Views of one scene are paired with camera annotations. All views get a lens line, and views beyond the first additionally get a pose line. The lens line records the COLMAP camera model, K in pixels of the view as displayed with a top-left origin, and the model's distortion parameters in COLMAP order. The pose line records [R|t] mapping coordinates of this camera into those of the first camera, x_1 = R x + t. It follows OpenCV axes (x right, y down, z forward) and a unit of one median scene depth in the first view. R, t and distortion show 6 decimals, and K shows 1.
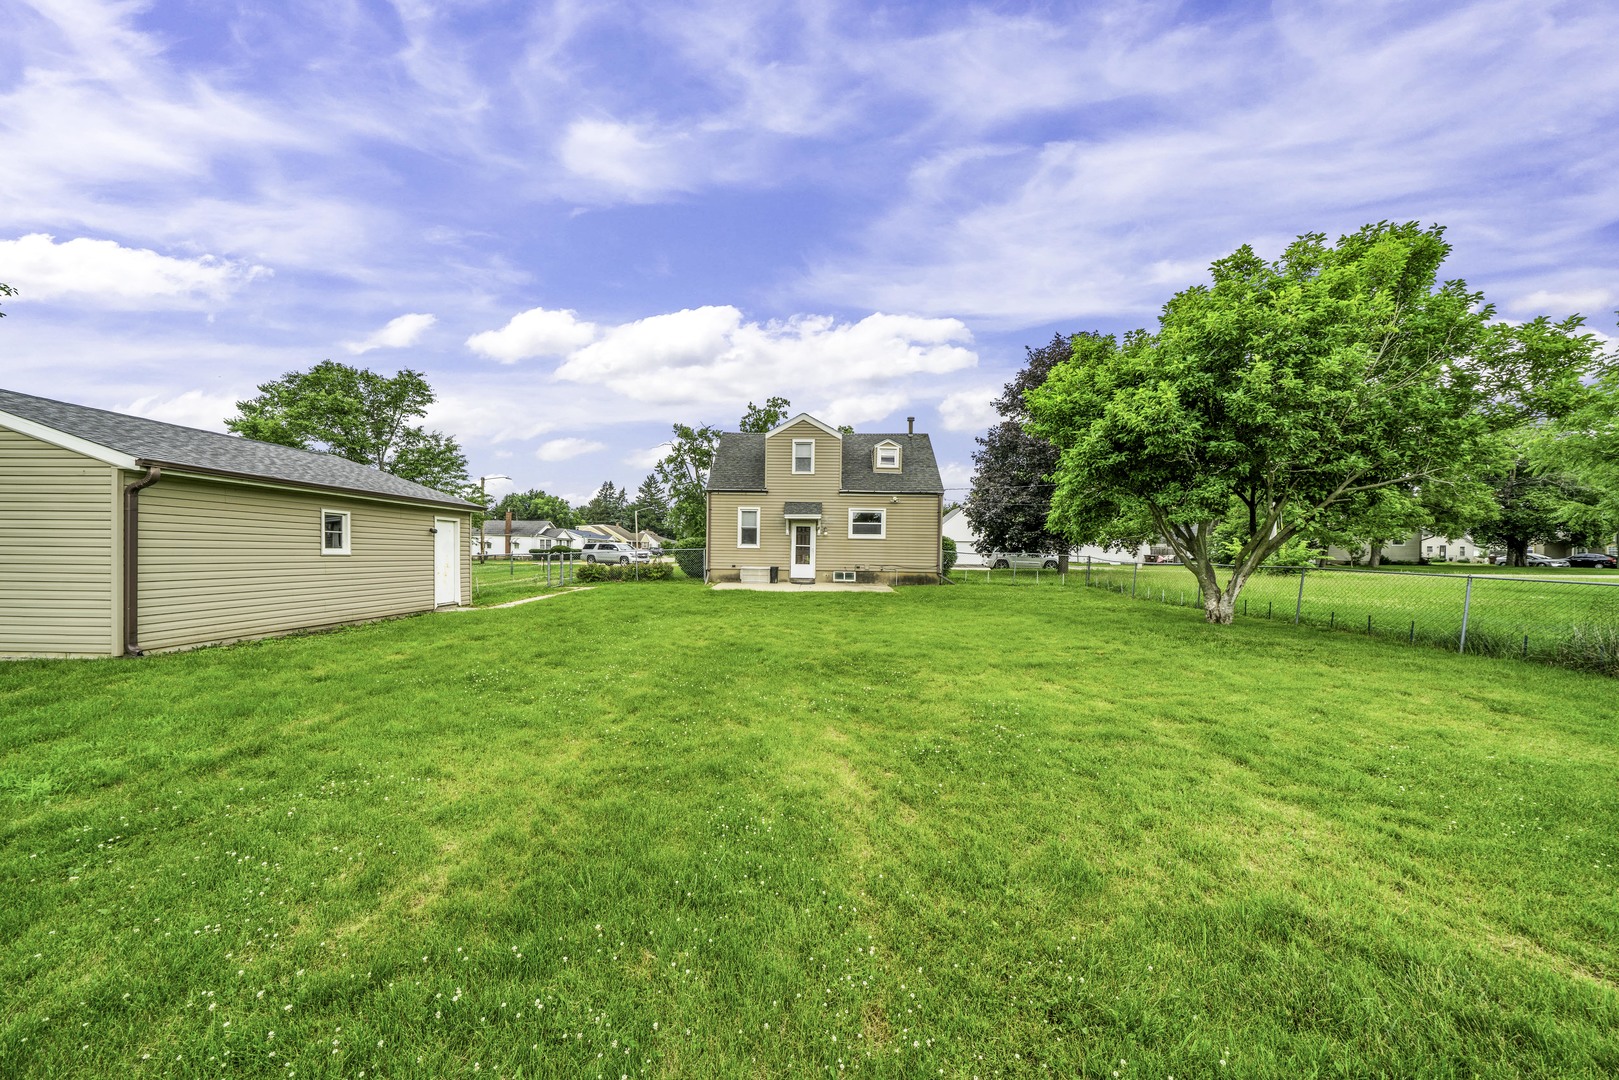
lens RADIAL K [[552.0, 0, 801.4], [0, 552.0, 557.3], [0, 0, 1]] dist [-0.005334, 0.000623]
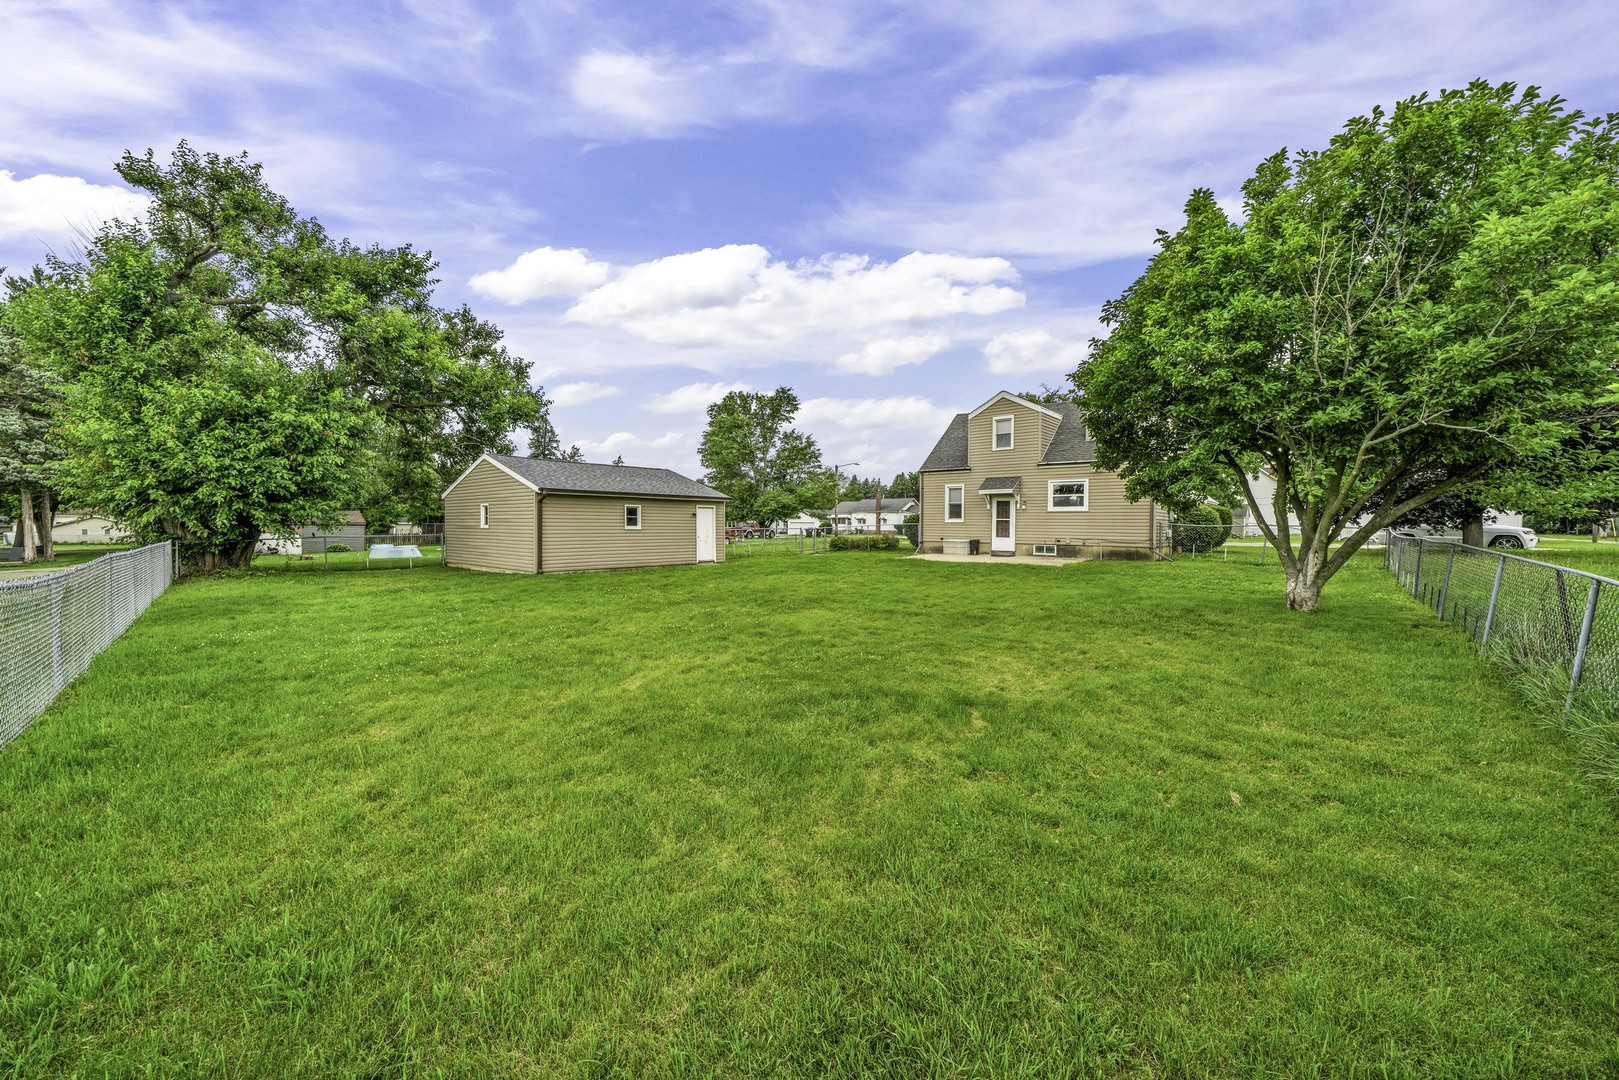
lens RADIAL K [[588.0, 0, 817.0], [0, 588.0, 525.0], [0, 0, 1]] dist [0.001113, 0.000024]
pose [[0.786750, -0.008531, -0.617213, 0.404472], [0.000822, 0.999918, -0.012772, 0.002914], [0.617271, 0.009541, 0.786693, -0.073685]]
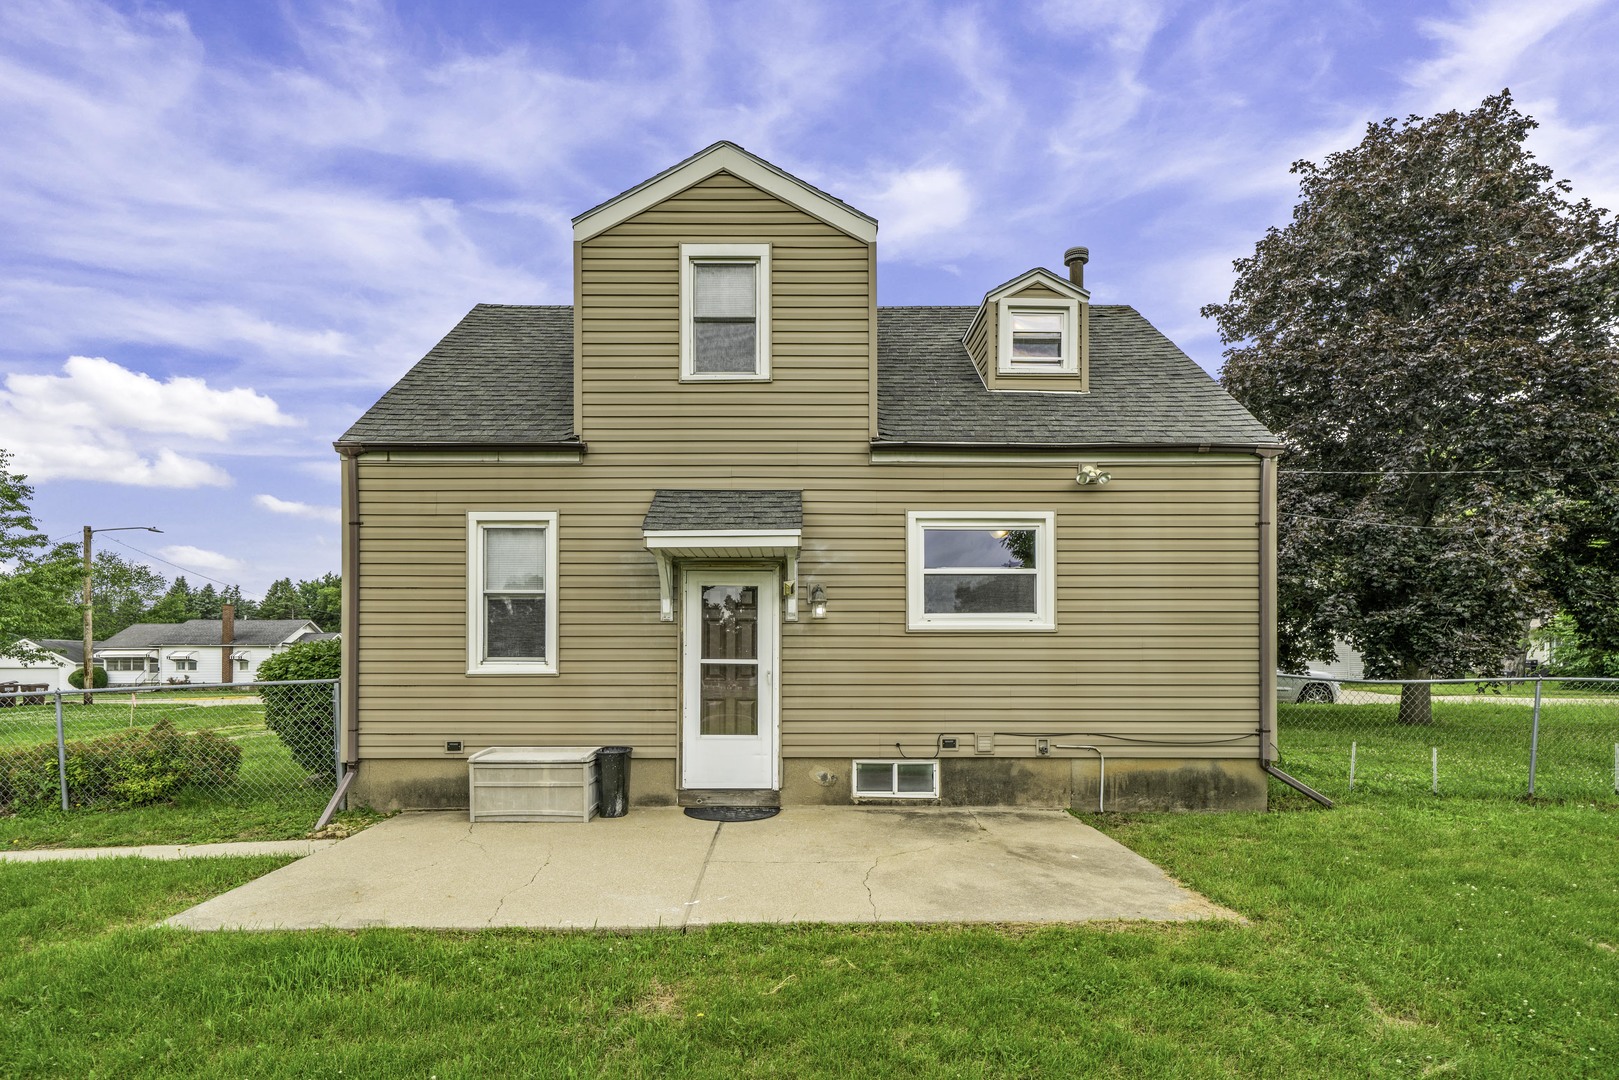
lens RADIAL K [[806.6, 0, 796.8], [0, 806.6, 662.7], [0, 0, 1]] dist [-0.002488, -0.000497]
pose [[0.999048, -0.014195, 0.041248, 0.018285], [0.014800, 0.999787, -0.014405, -0.014628], [-0.041035, 0.015002, 0.999045, 0.629277]]
